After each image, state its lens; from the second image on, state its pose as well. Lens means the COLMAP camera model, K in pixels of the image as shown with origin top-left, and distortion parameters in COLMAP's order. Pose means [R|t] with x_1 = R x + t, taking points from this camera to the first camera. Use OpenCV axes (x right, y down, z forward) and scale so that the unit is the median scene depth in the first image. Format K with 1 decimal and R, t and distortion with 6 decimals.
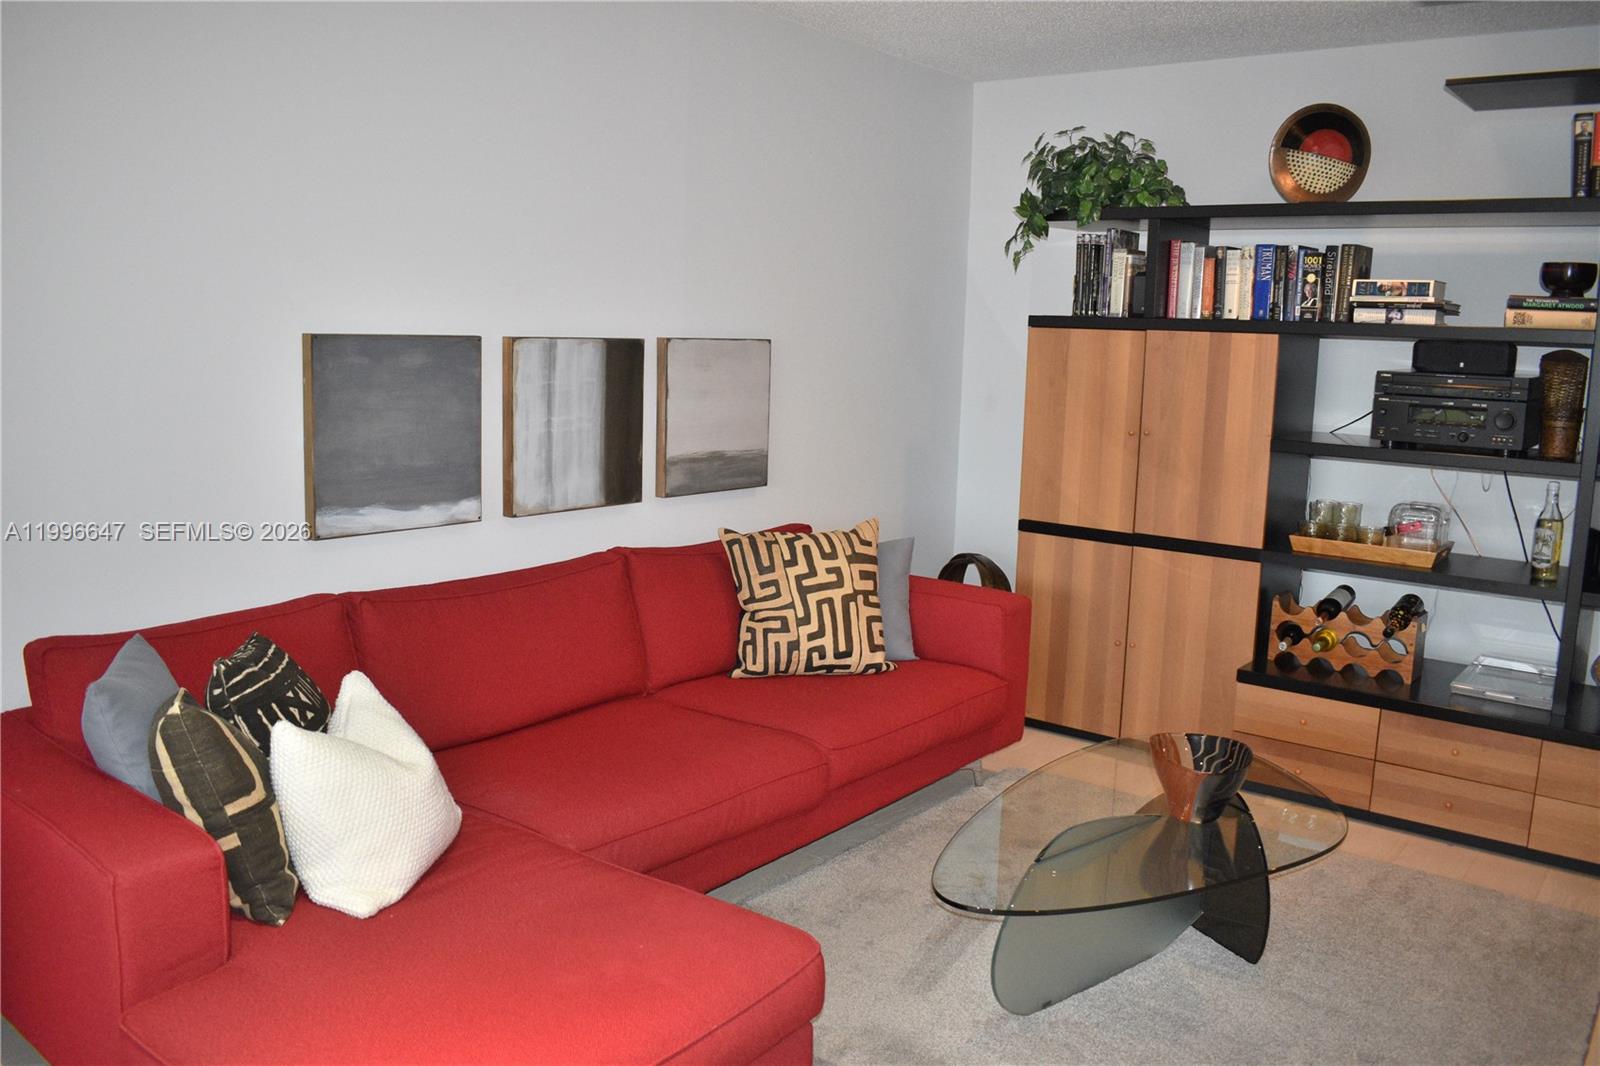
lens RADIAL K [[1275.1, 0, 809.0], [0, 1275.1, 532.2], [0, 0, 1]] dist [-0.086224, 0.003937]
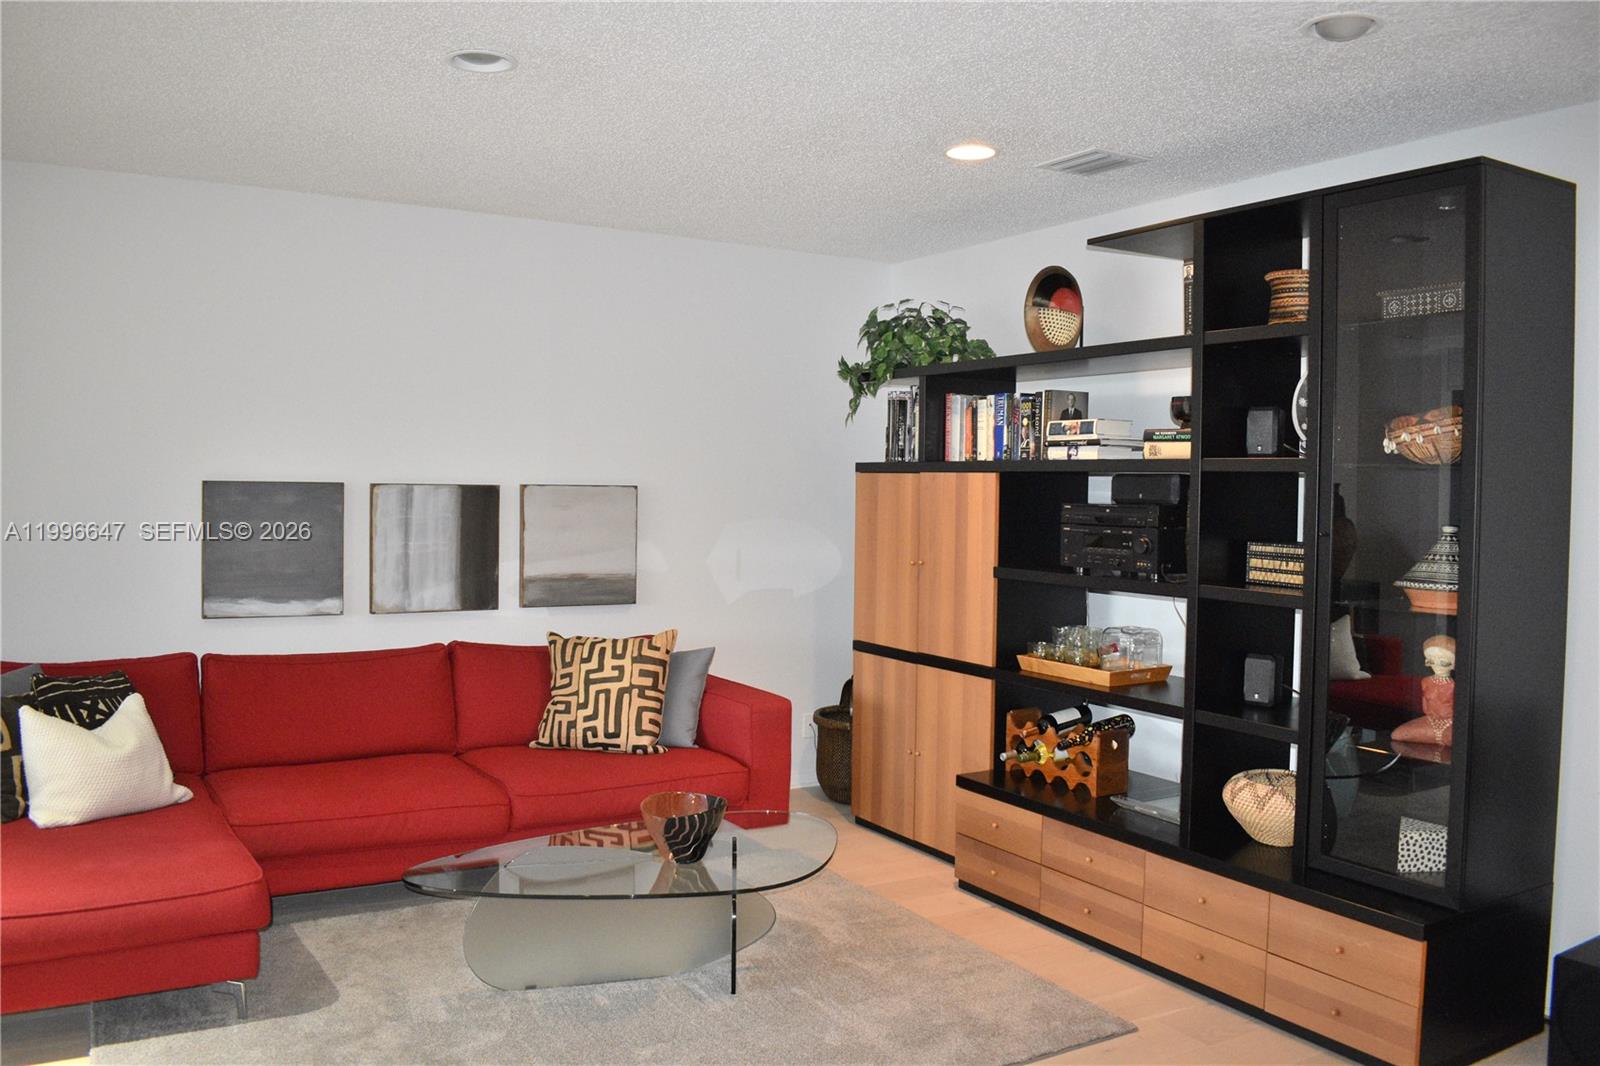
lens RADIAL K [[1275.1, 0, 795.1], [0, 1275.1, 535.2], [0, 0, 1]] dist [-0.086224, 0.003937]
pose [[0.934359, 0.001862, -0.356328, 0.621754], [-0.046187, 0.992184, -0.115925, 0.037430], [0.353327, 0.124773, 0.927142, -0.104359]]
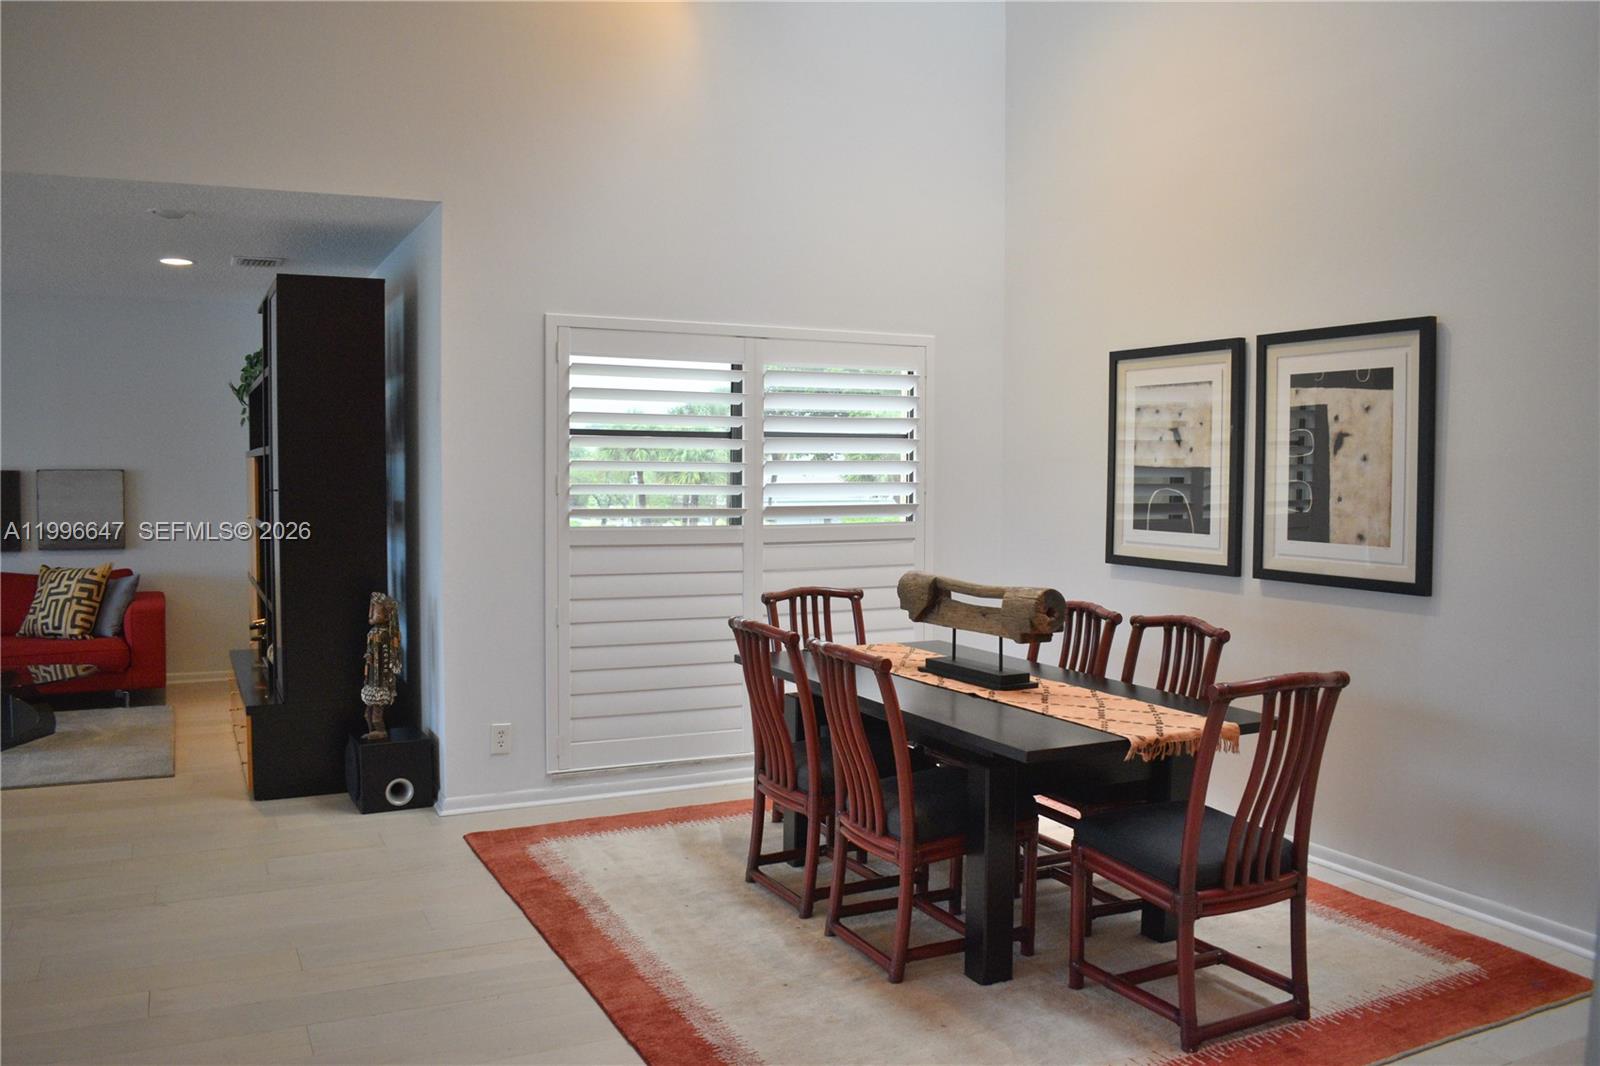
lens RADIAL K [[1275.1, 0, 797.0], [0, 1275.1, 532.3], [0, 0, 1]] dist [-0.086224, 0.003937]
pose [[0.905130, -0.001045, -0.425134, 1.831801], [-0.047100, 0.993595, -0.102720, 0.090090], [0.422518, 0.112998, 0.899283, -0.239406]]
